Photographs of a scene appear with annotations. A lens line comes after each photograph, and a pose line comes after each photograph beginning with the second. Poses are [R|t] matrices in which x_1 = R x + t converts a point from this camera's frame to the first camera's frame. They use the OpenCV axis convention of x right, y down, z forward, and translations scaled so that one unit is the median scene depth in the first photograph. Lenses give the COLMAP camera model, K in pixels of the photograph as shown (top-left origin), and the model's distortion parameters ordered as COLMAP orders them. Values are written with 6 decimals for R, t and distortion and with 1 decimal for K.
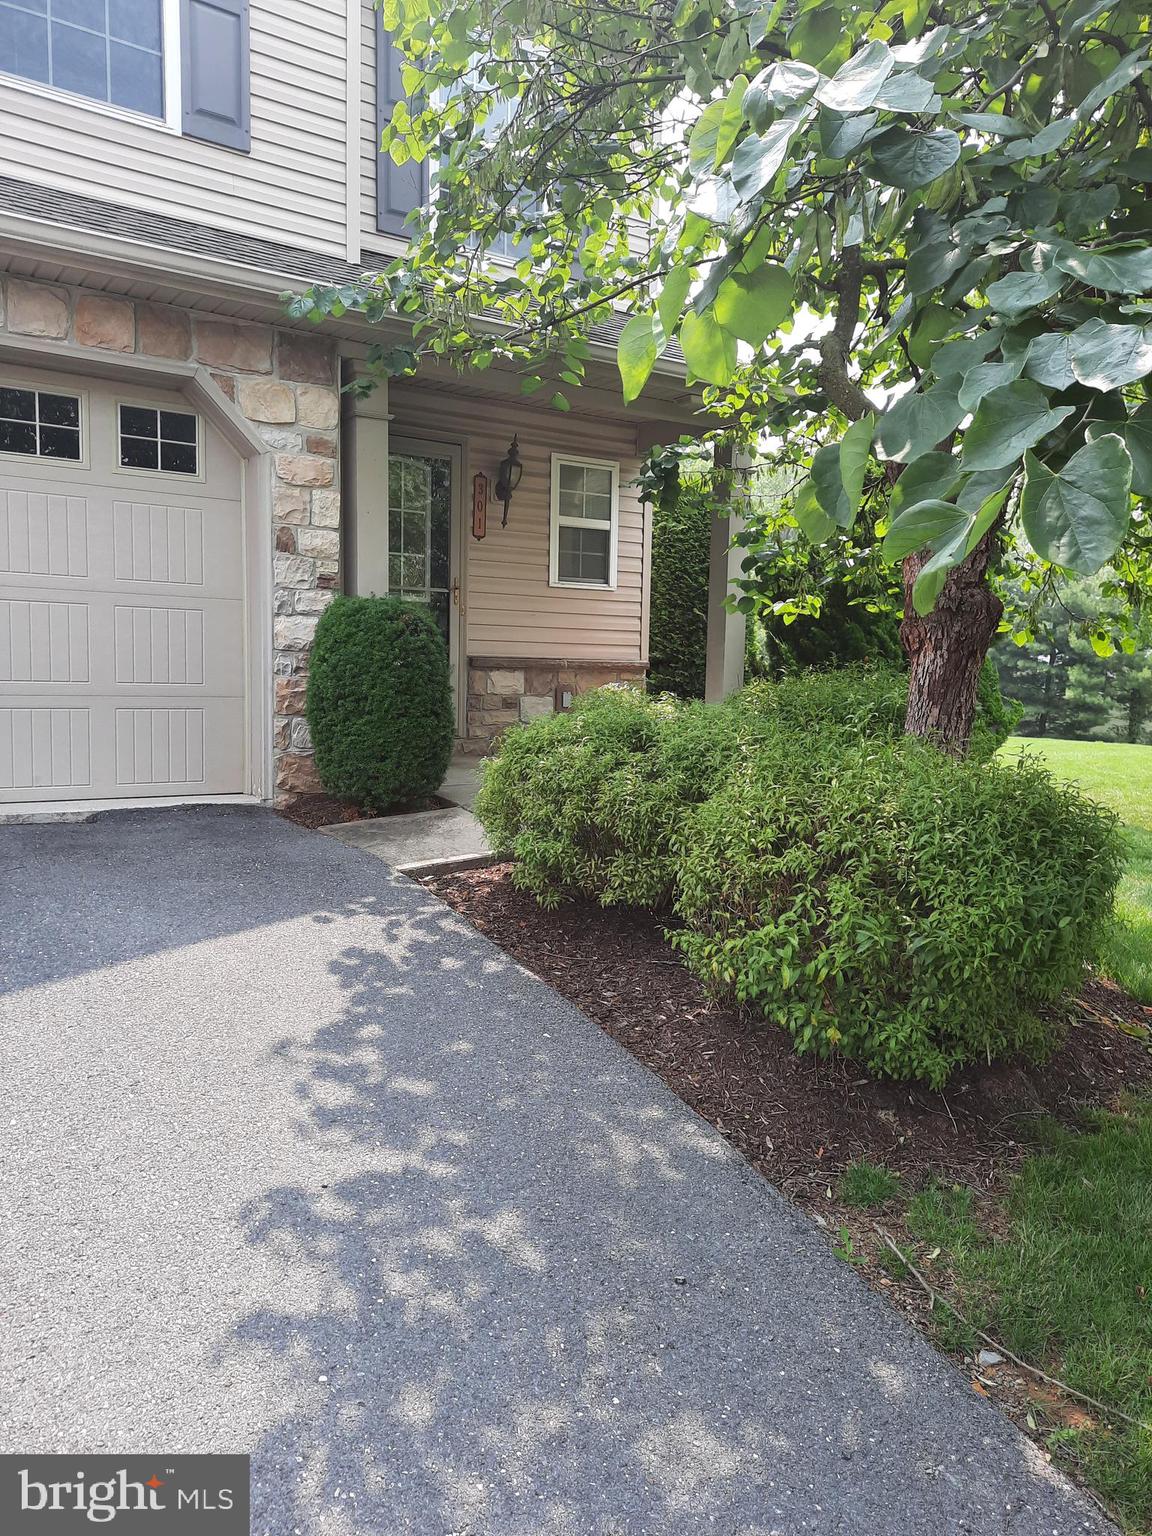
lens RADIAL K [[1086.2, 0, 576.0], [0, 1086.2, 768.0], [0, 0, 1]] dist [0.077828, -0.076440]
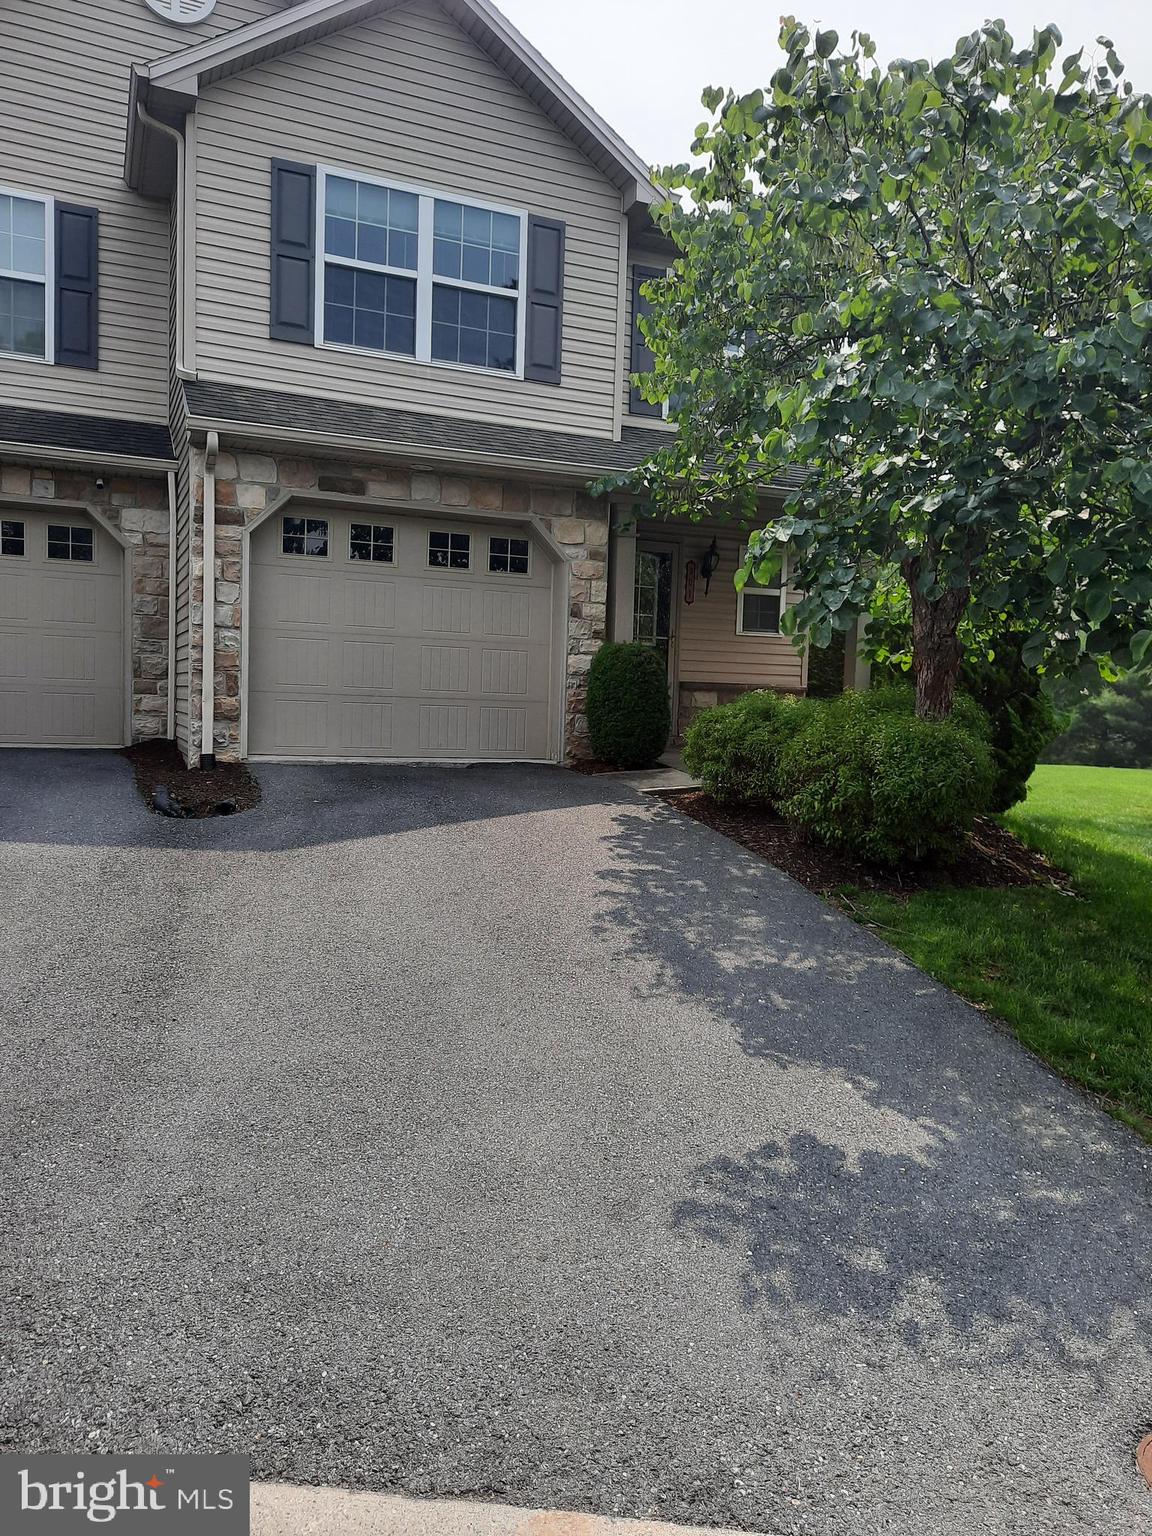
lens RADIAL K [[1086.2, 0, 576.0], [0, 1086.2, 768.0], [0, 0, 1]] dist [0.077828, -0.076440]
pose [[0.981979, 0.019335, -0.187998, 0.060105], [-0.026755, 0.998957, -0.037009, 0.100999], [0.187087, 0.041372, 0.981472, -0.659992]]
